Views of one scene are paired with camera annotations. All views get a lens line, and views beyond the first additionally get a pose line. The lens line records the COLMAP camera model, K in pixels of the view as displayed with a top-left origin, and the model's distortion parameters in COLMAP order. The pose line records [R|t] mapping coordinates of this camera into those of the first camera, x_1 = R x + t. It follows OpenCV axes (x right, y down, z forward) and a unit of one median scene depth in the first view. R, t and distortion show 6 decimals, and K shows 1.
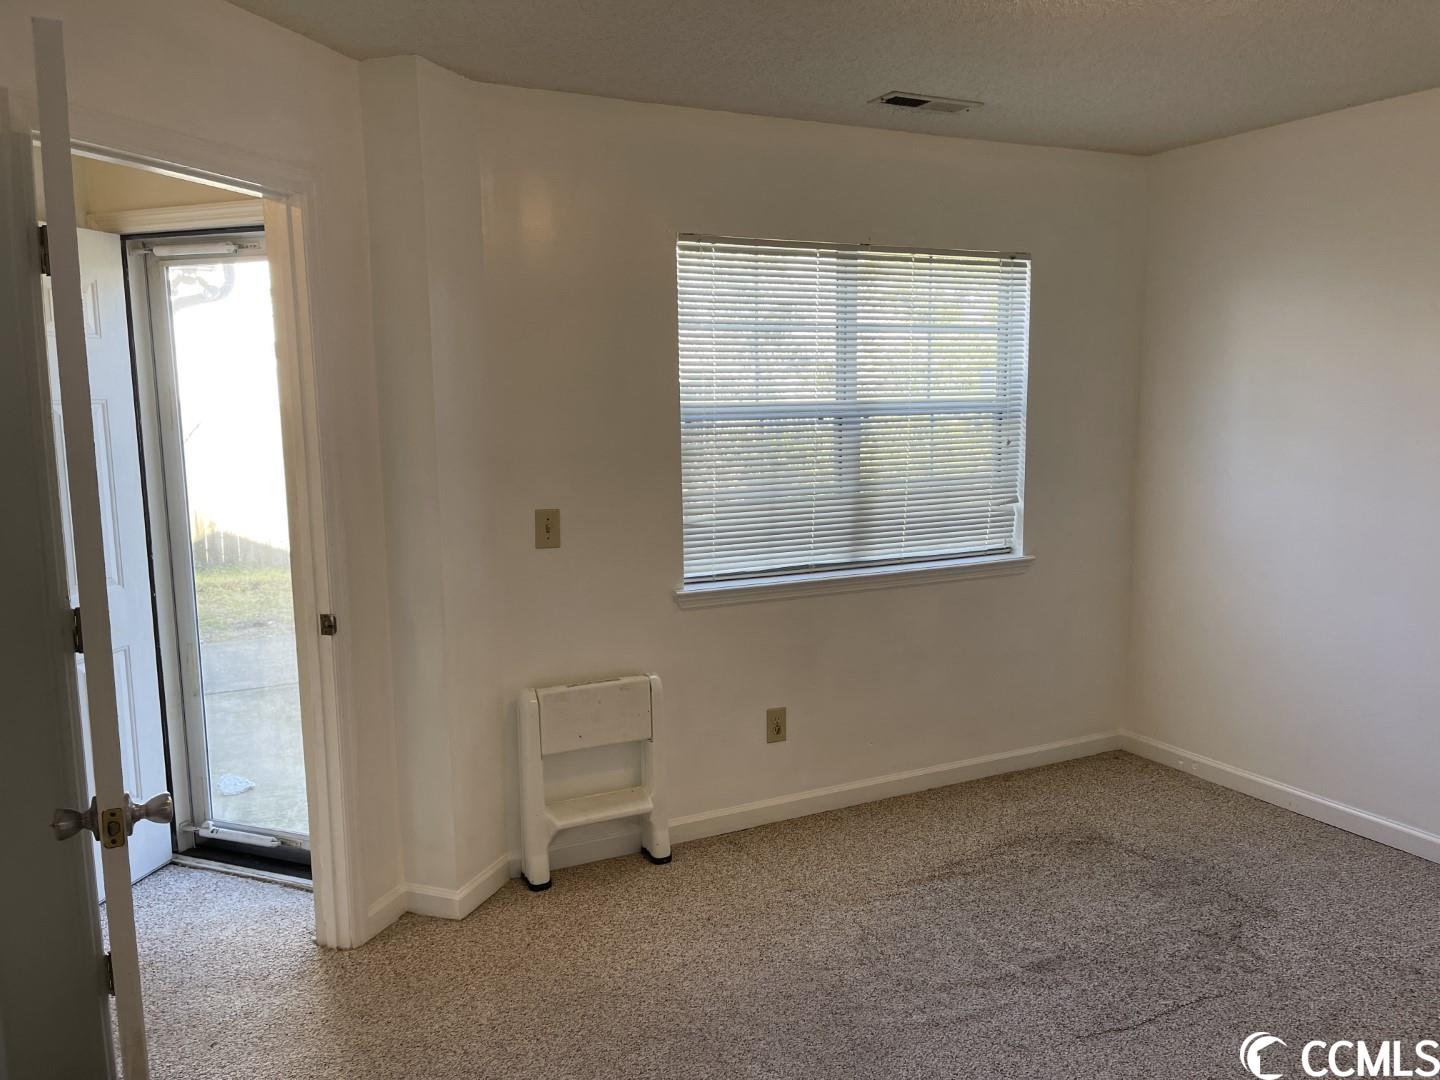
lens RADIAL K [[1080.6, 0, 723.0], [0, 1080.6, 529.3], [0, 0, 1]] dist [0.056774, -0.000500]
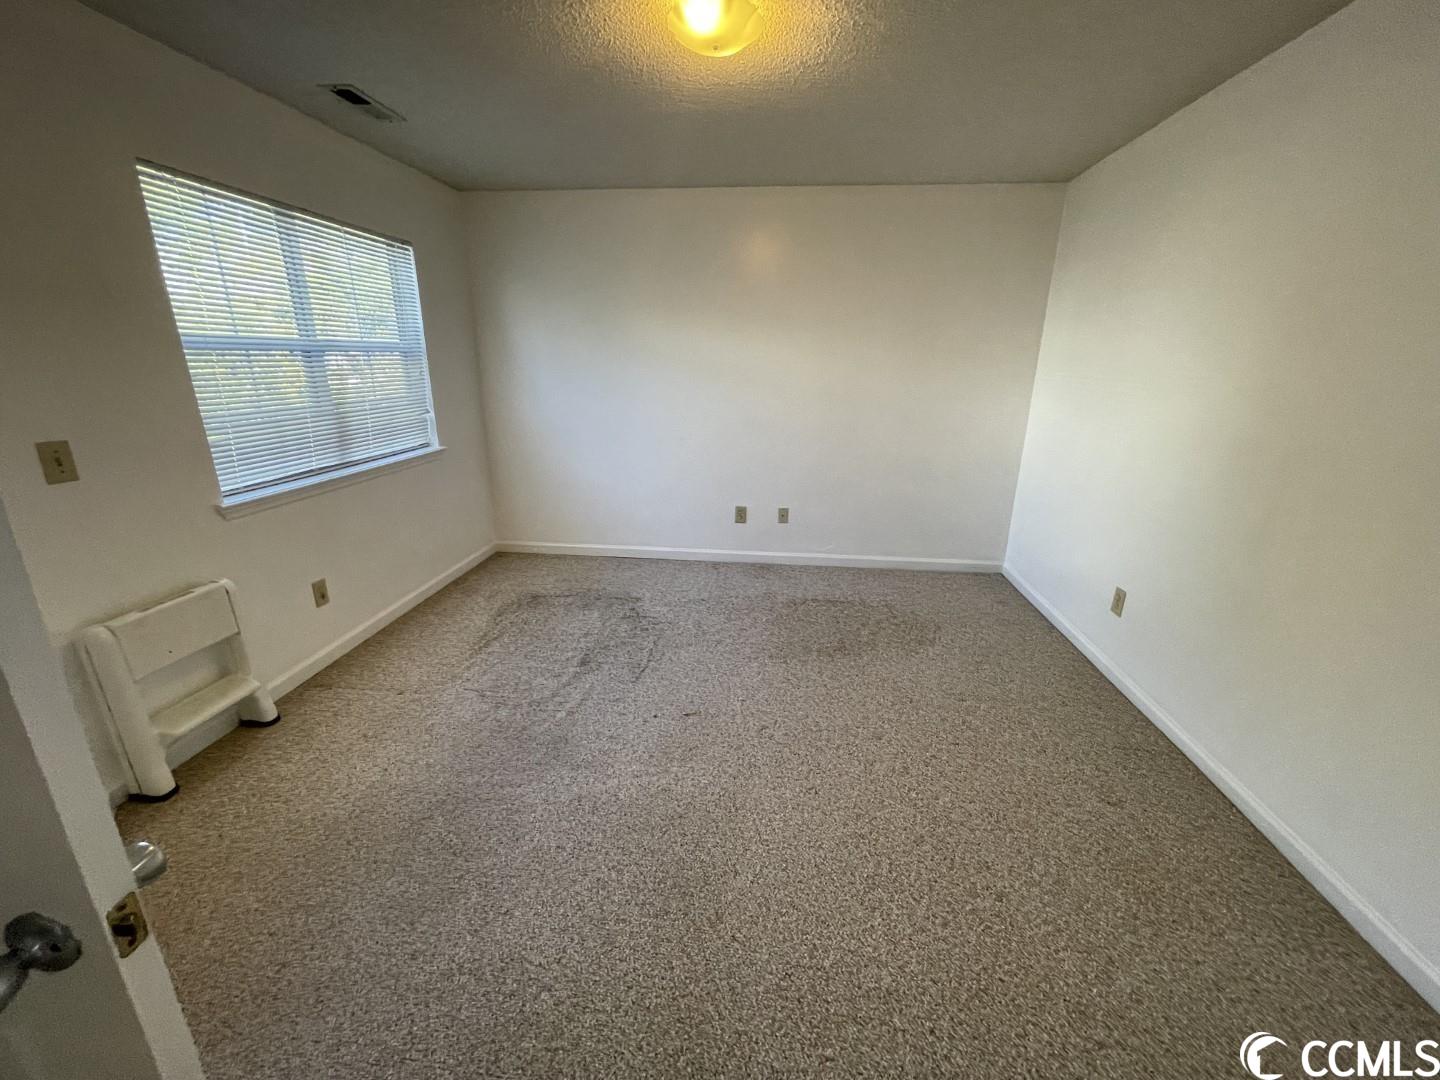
lens RADIAL K [[574.6, 0, 717.3], [0, 574.6, 542.3], [0, 0, 1]] dist [0.002059, -0.004743]
pose [[0.547653, -0.233796, 0.803378, -0.234256], [0.080177, 0.970413, 0.227751, 0.000405], [-0.832855, -0.060316, 0.550195, 0.216960]]
